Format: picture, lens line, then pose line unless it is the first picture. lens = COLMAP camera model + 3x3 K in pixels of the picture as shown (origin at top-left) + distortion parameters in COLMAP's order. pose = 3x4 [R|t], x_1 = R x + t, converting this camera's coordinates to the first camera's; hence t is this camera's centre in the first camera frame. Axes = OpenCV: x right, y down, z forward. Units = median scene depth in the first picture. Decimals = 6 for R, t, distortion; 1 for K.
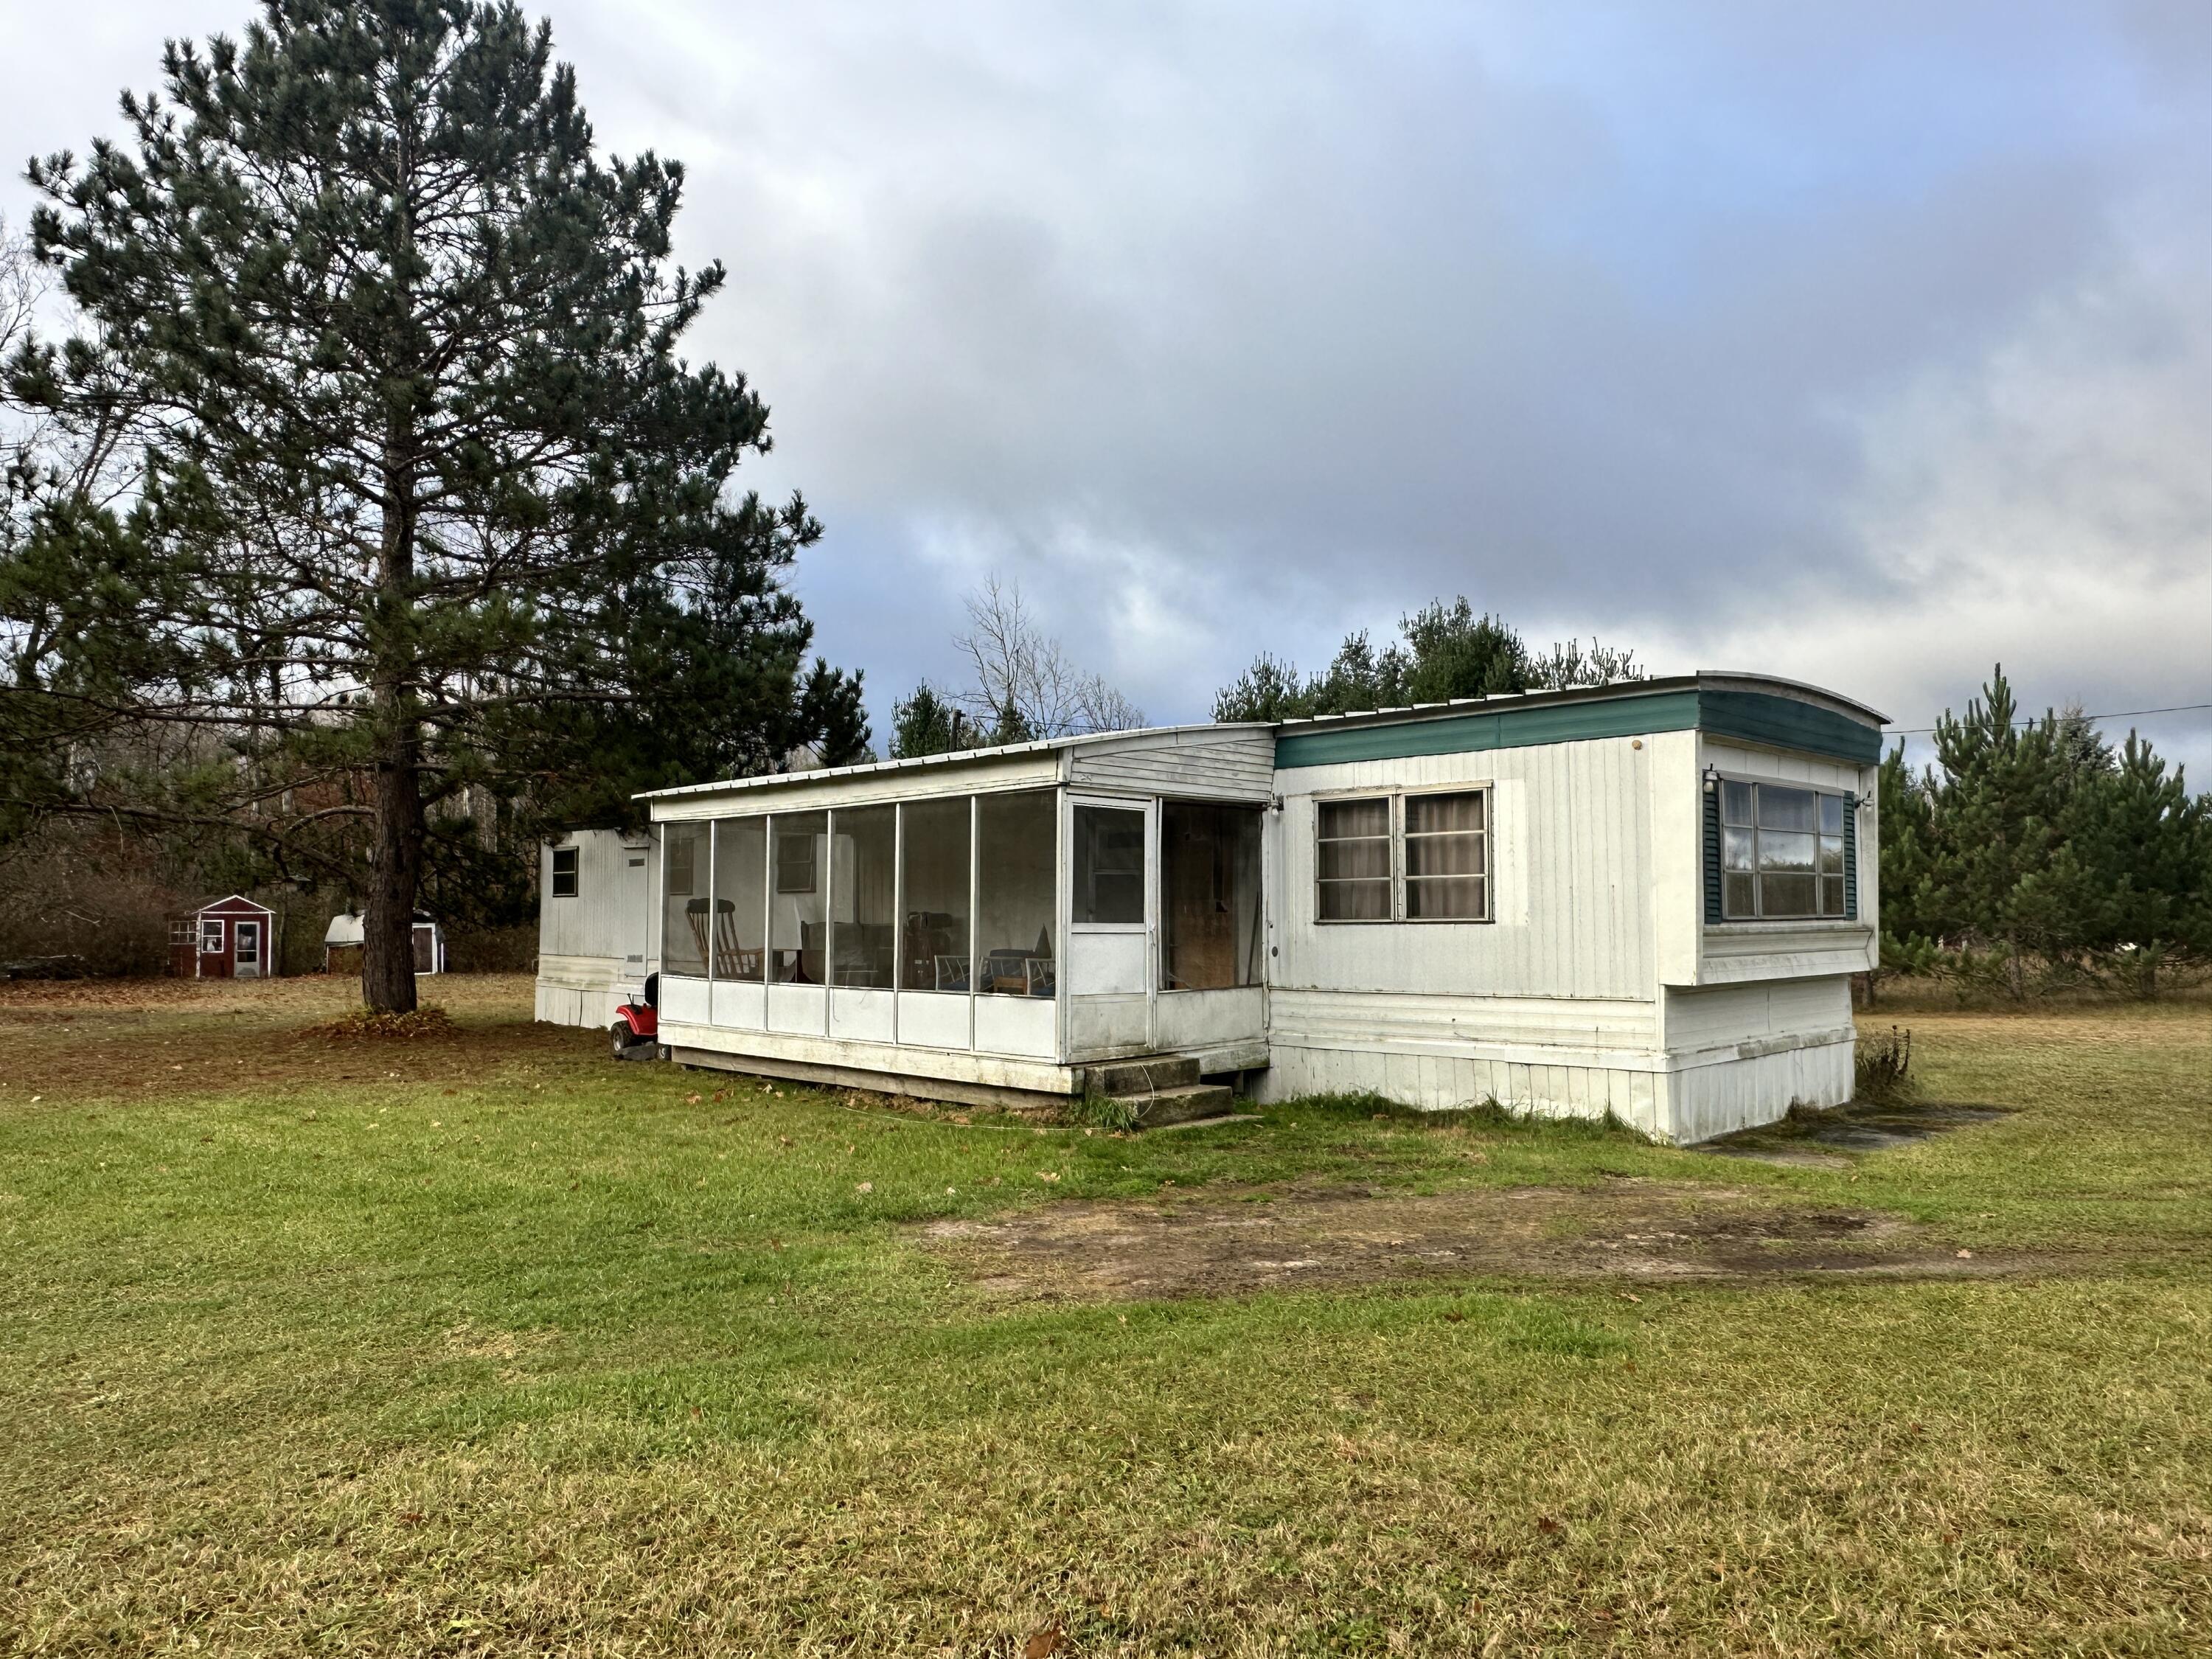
lens RADIAL K [[1504.6, 0, 1106.0], [0, 1504.6, 829.5], [0, 0, 1]] dist [0.004042, -0.000648]
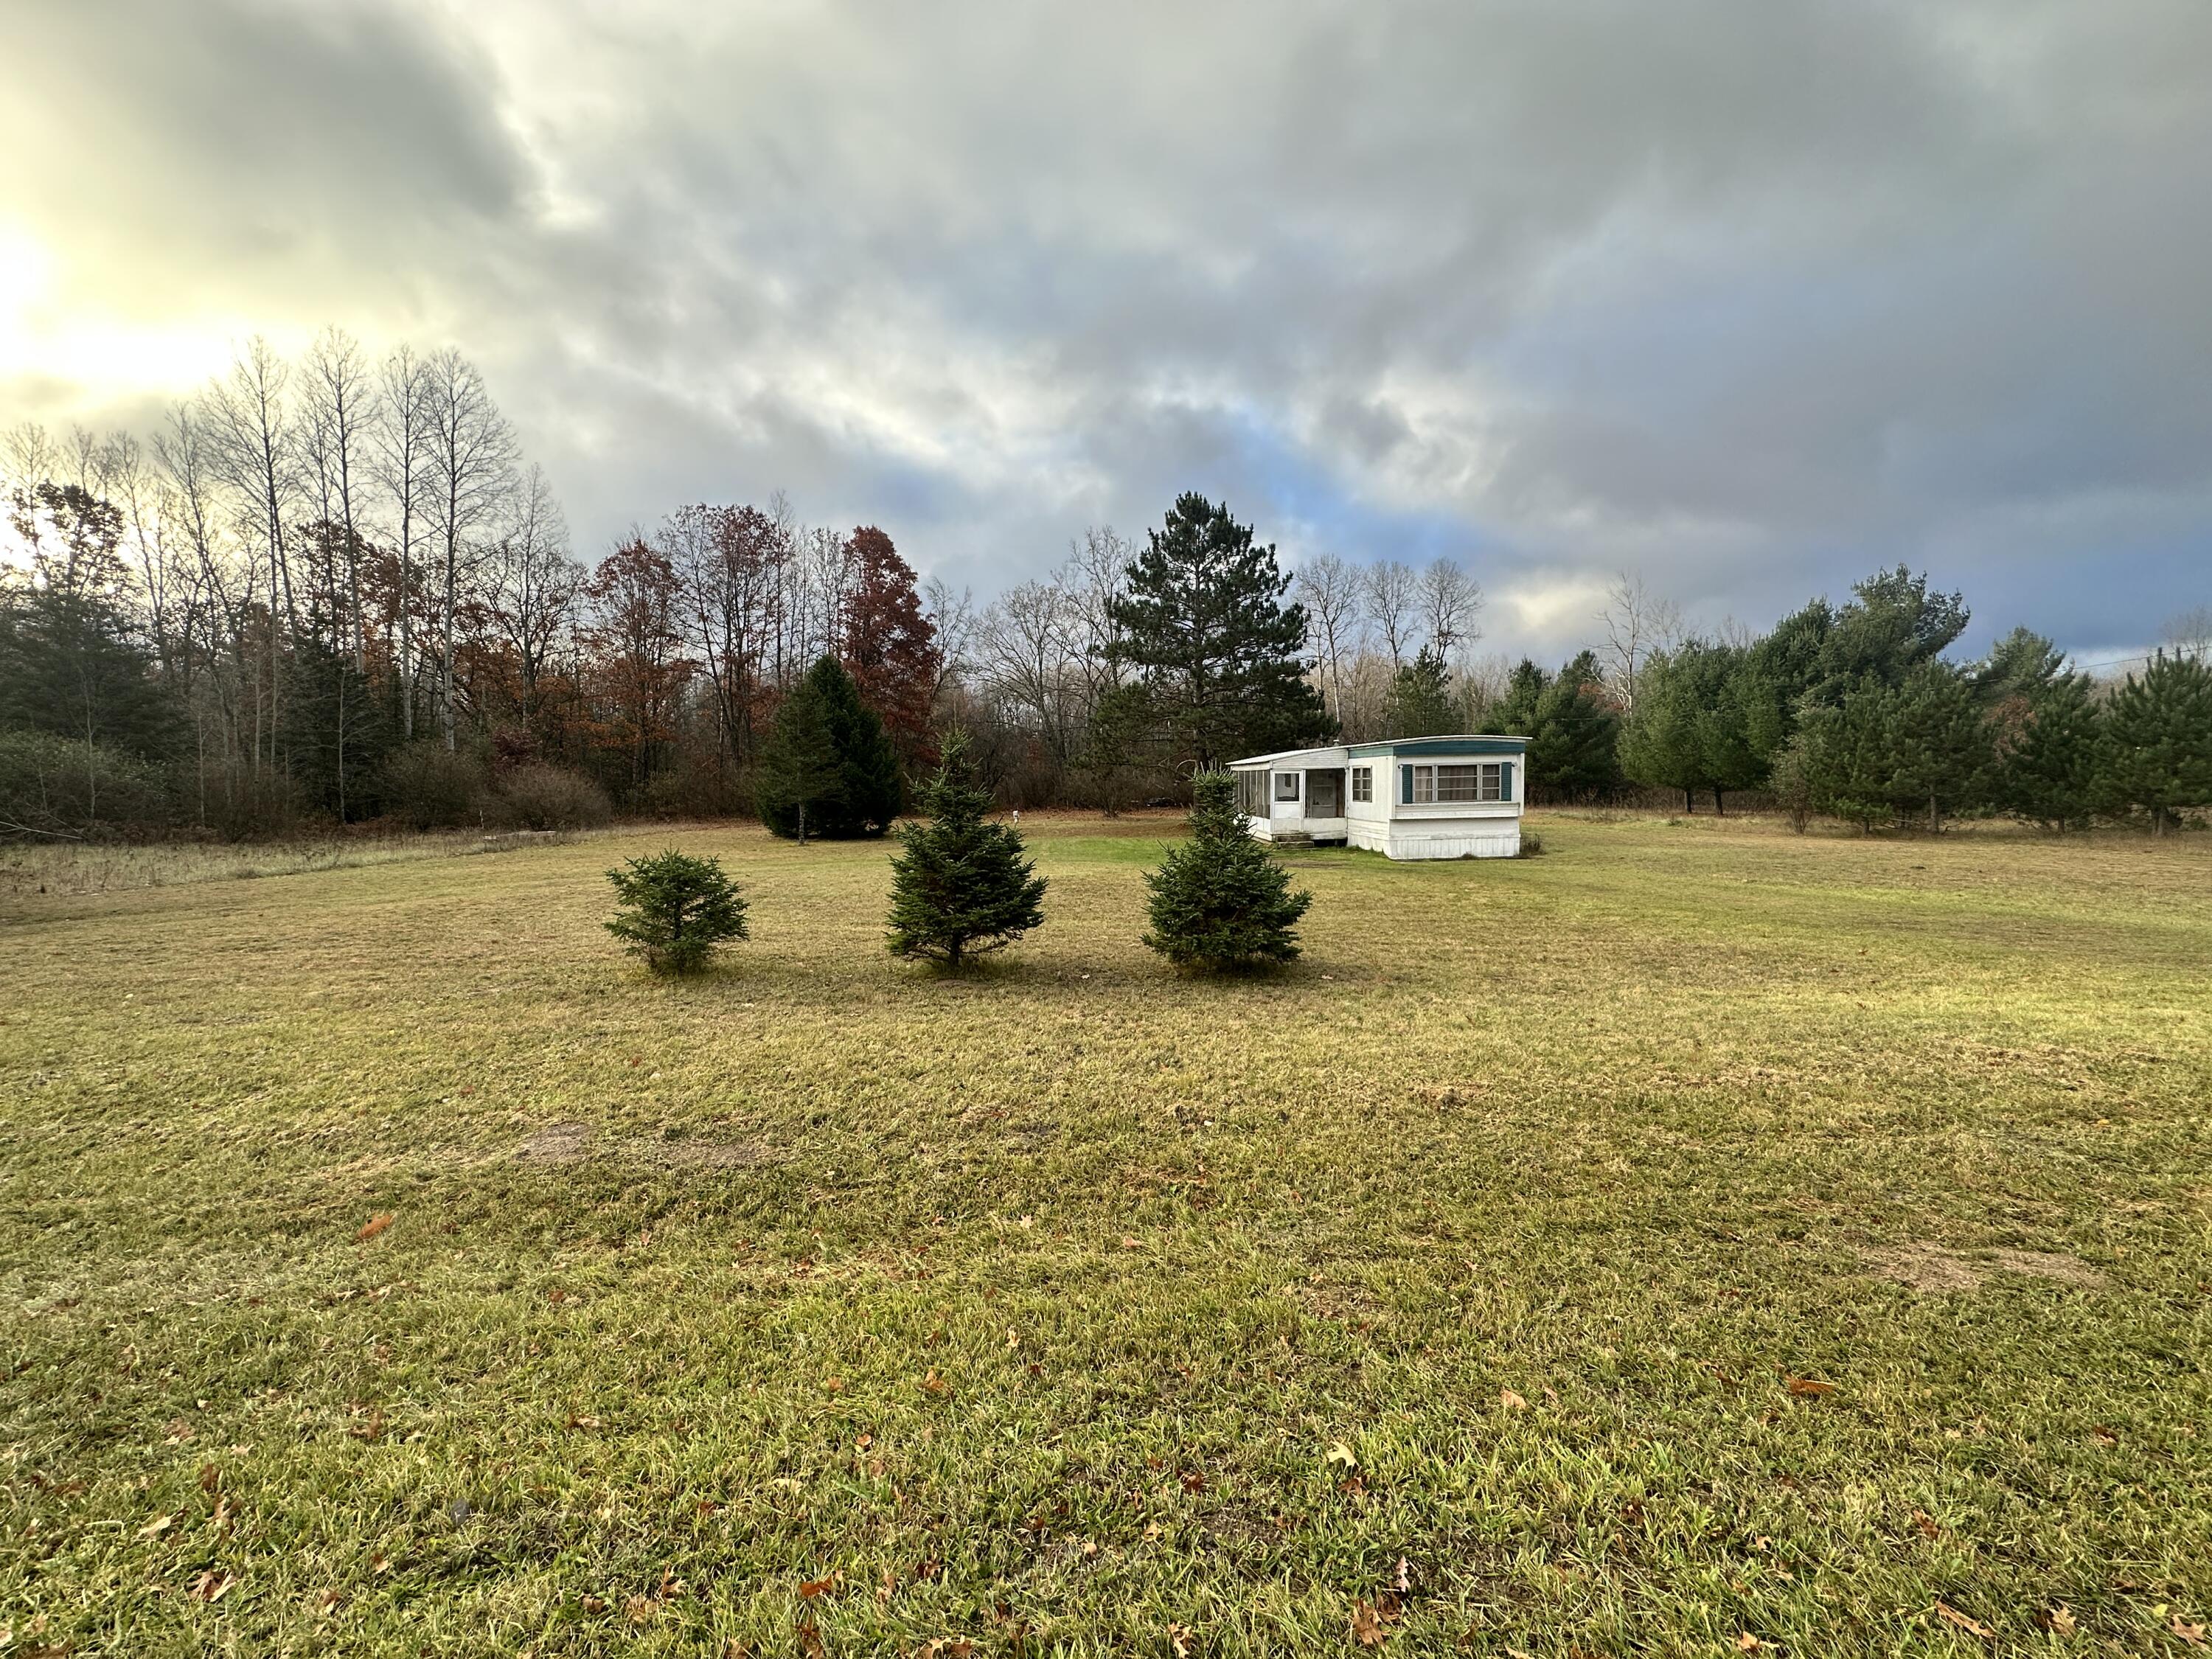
lens RADIAL K [[877.9, 0, 1106.0], [0, 877.9, 829.5], [0, 0, 1]] dist [0.000962, -0.000078]
pose [[0.743577, 0.027794, -0.668072, 1.090342], [0.056809, 0.992897, 0.104537, -0.123891], [0.666232, -0.115683, 0.736717, -0.981622]]
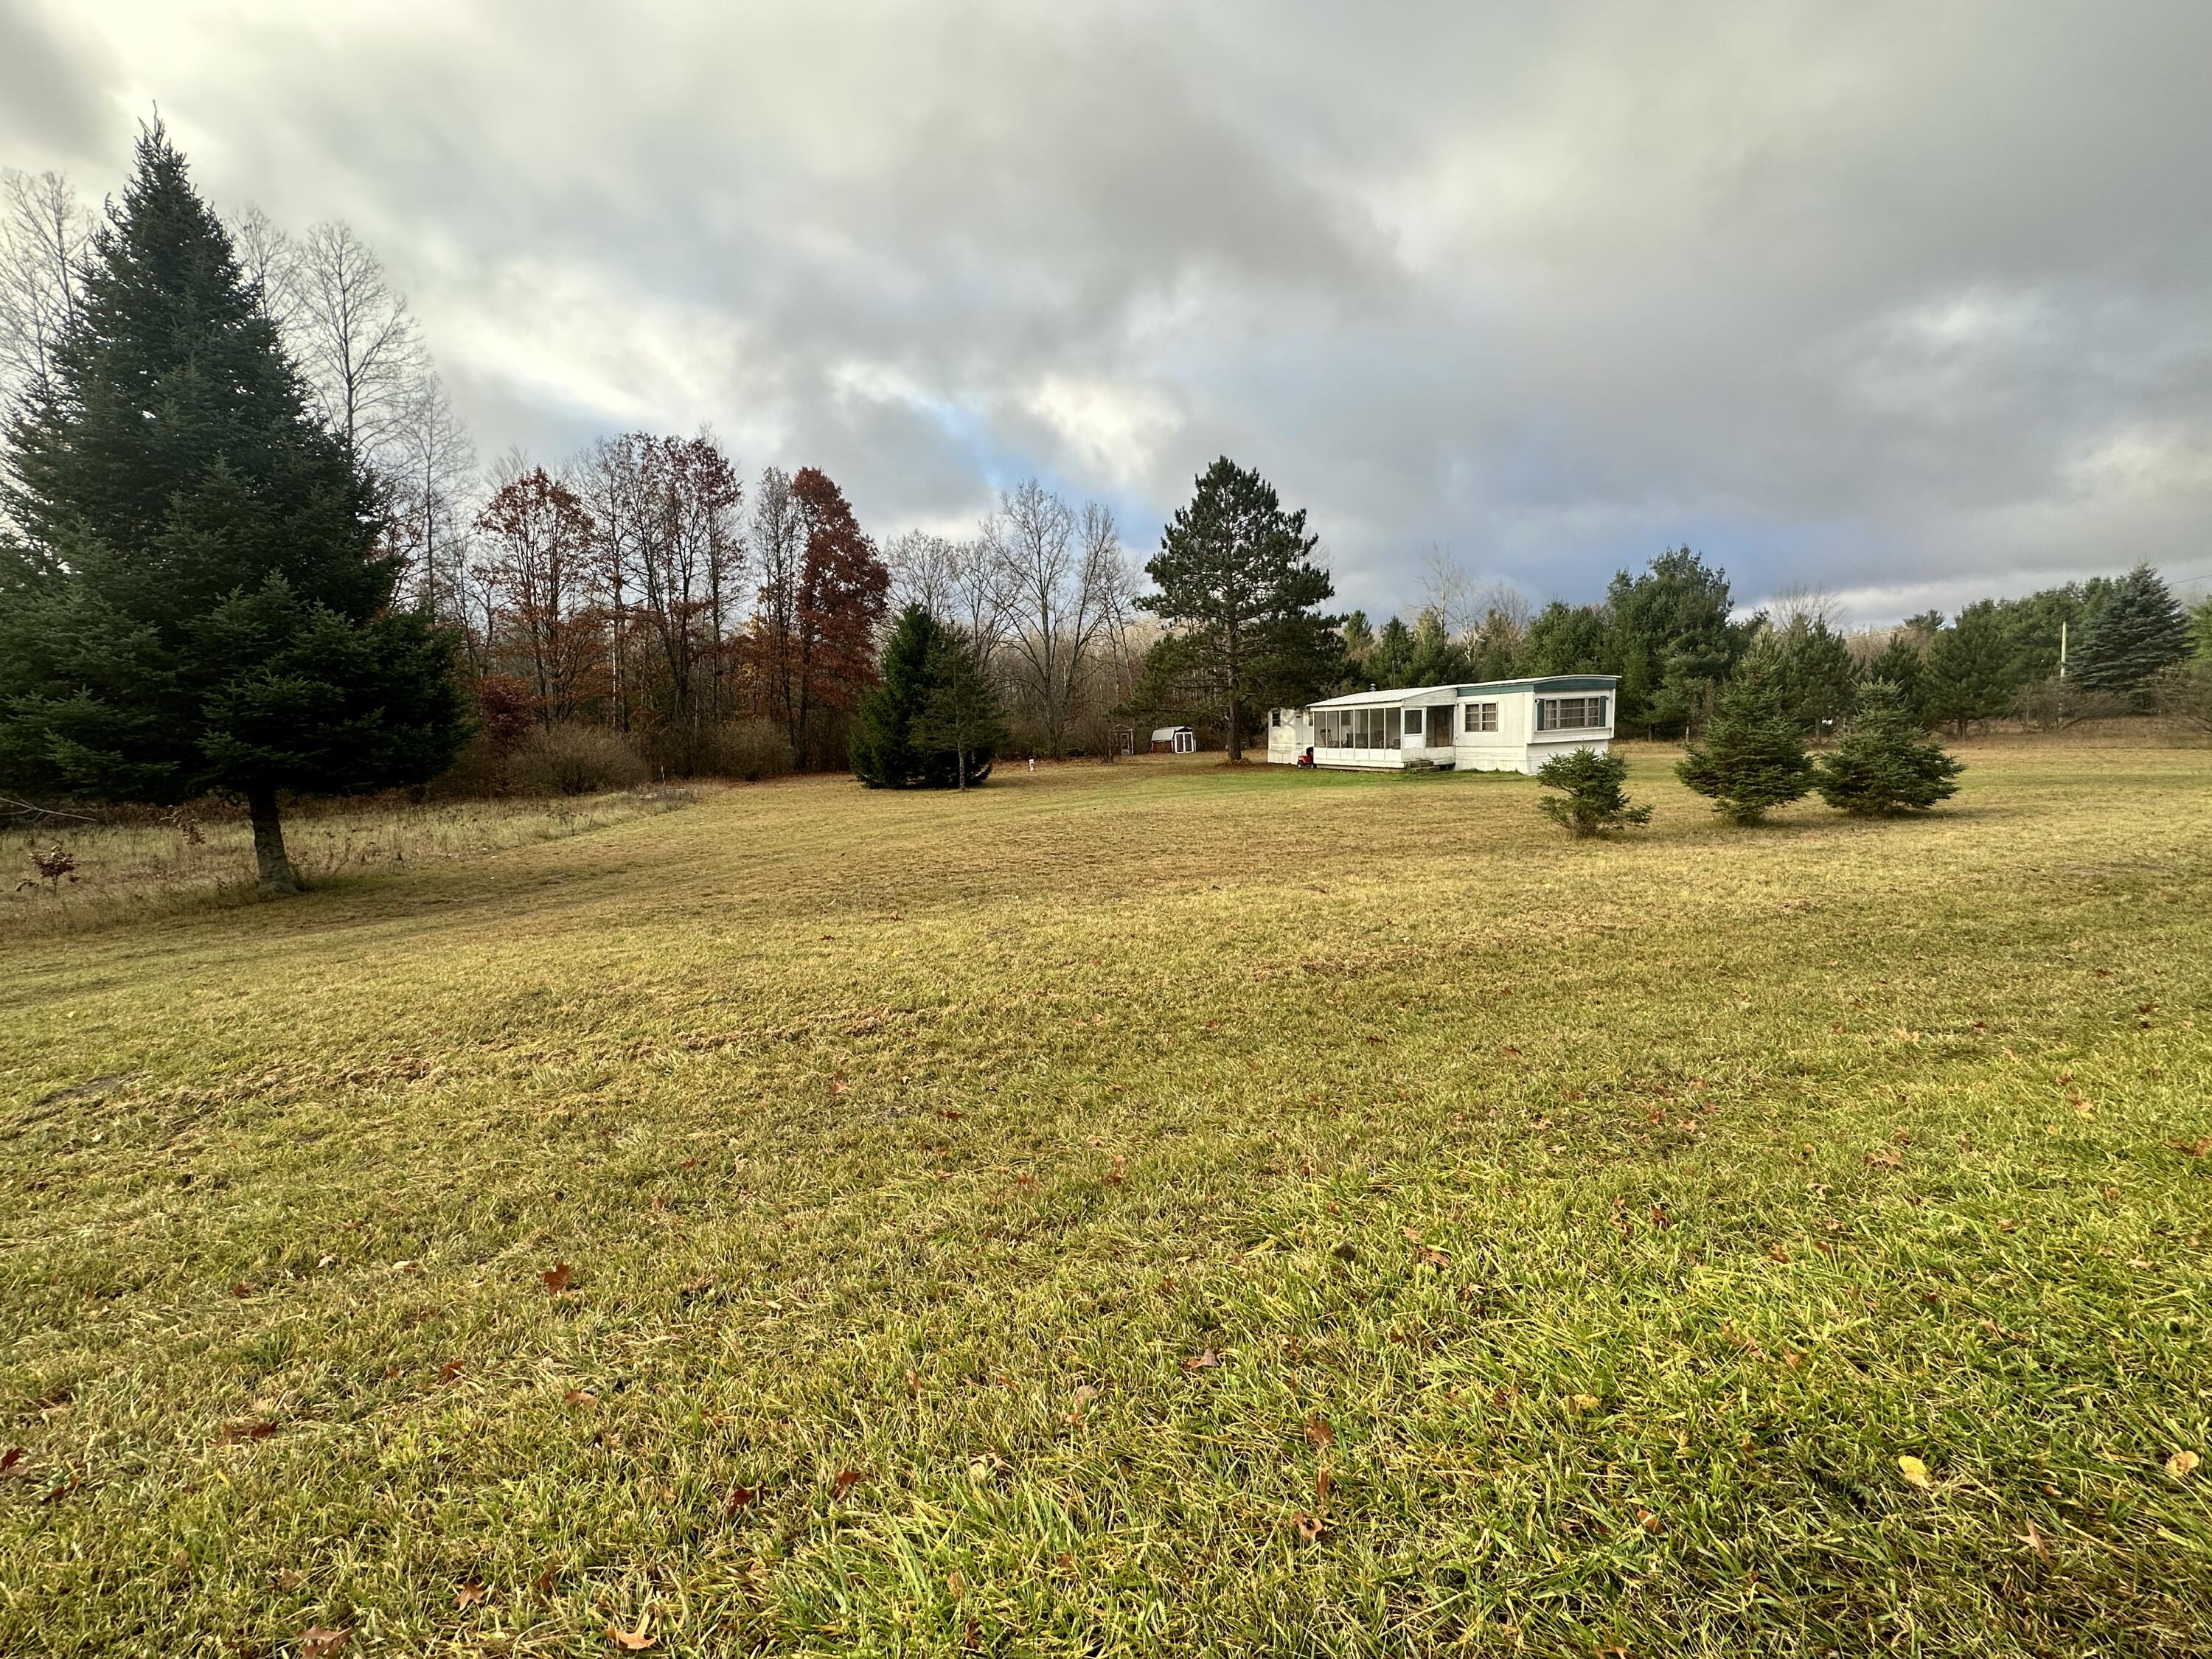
lens RADIAL K [[877.9, 0, 1106.0], [0, 877.9, 829.5], [0, 0, 1]] dist [0.000962, -0.000078]
pose [[0.898094, 0.013768, -0.439588, 0.318416], [0.067687, 0.983274, 0.169085, -0.159286], [0.434563, -0.181609, 0.882141, -1.752909]]
